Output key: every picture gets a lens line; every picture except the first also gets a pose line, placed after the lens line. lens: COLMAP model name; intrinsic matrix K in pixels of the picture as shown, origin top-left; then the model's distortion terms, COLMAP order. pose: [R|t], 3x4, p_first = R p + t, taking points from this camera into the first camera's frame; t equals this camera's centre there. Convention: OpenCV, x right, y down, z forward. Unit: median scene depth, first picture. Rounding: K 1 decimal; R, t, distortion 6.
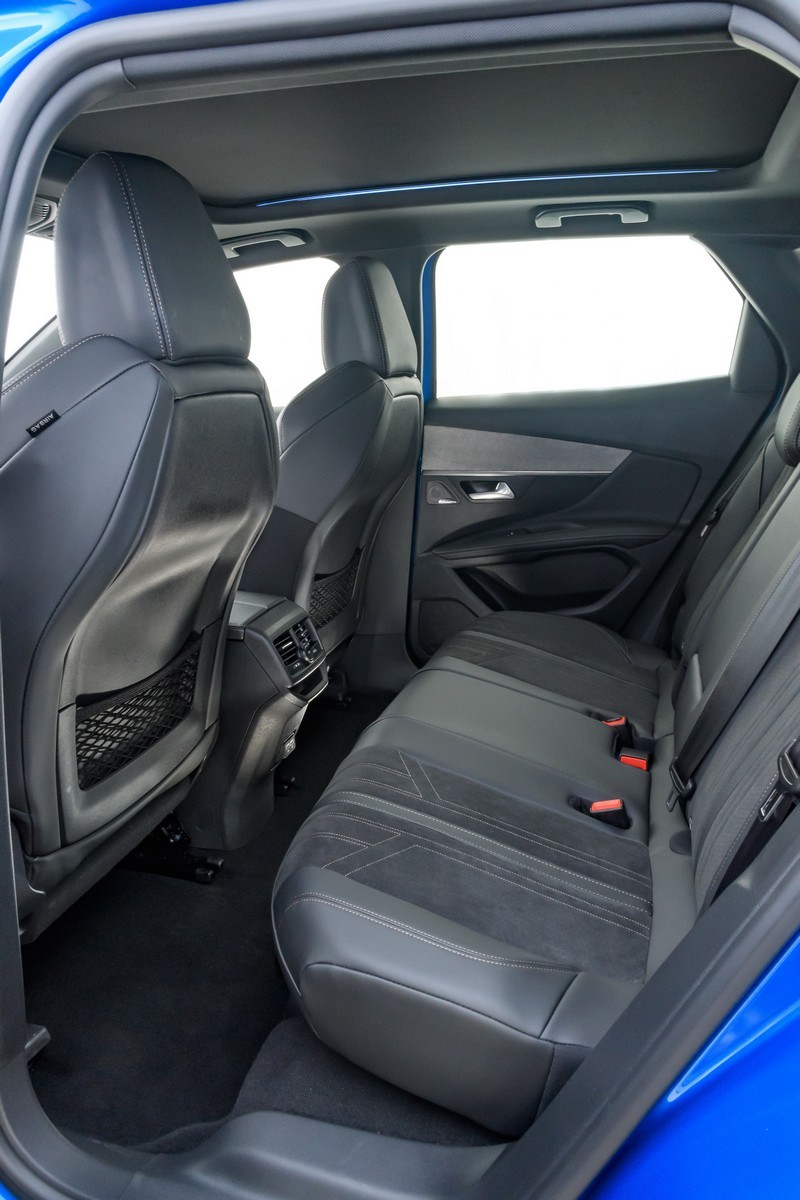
lens RADIAL K [[834.1, 0, 399.7], [0, 834.1, 600.0], [0, 0, 1]] dist [0.007425, 0.000938]
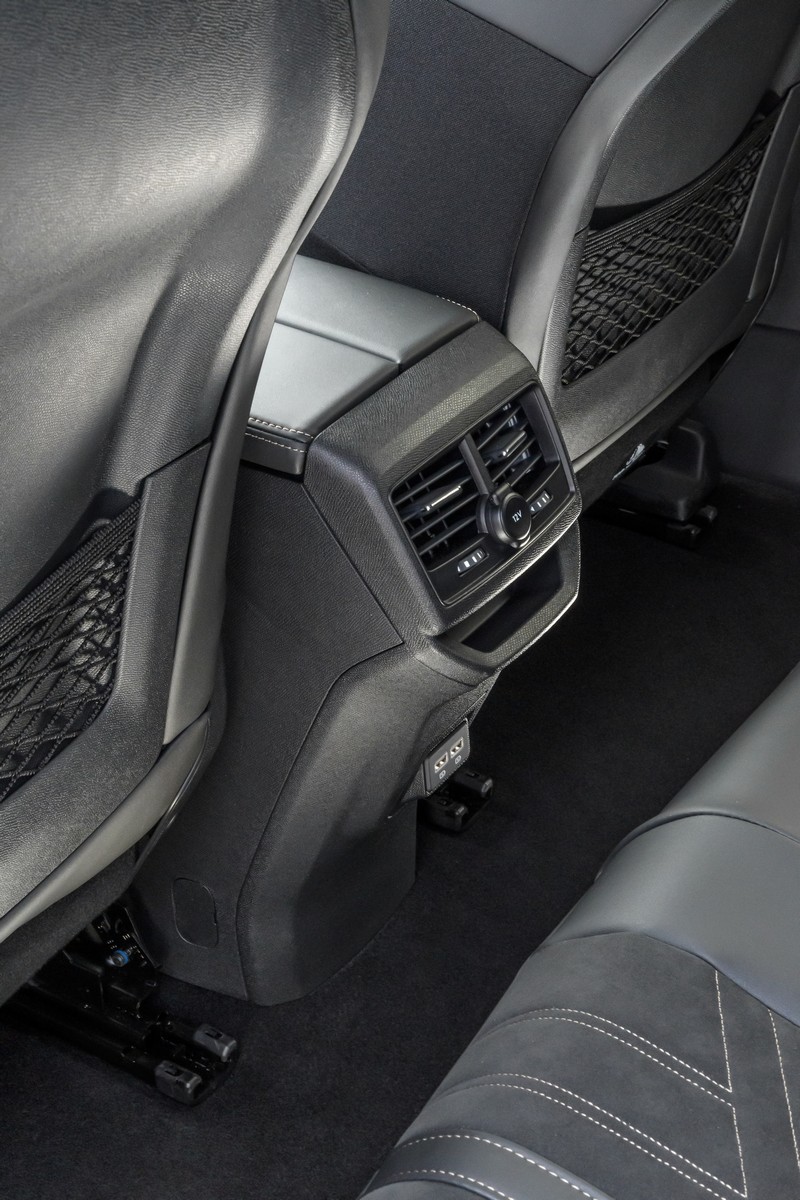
lens RADIAL K [[2037.3, 0, 400.5], [0, 2037.3, 600.4], [0, 0, 1]] dist [-0.052821, 0.000000]
pose [[0.960067, 0.139995, -0.242223, 0.040785], [-0.066422, 0.955100, 0.288741, -0.126846], [0.271770, -0.261122, 0.926259, 0.266397]]
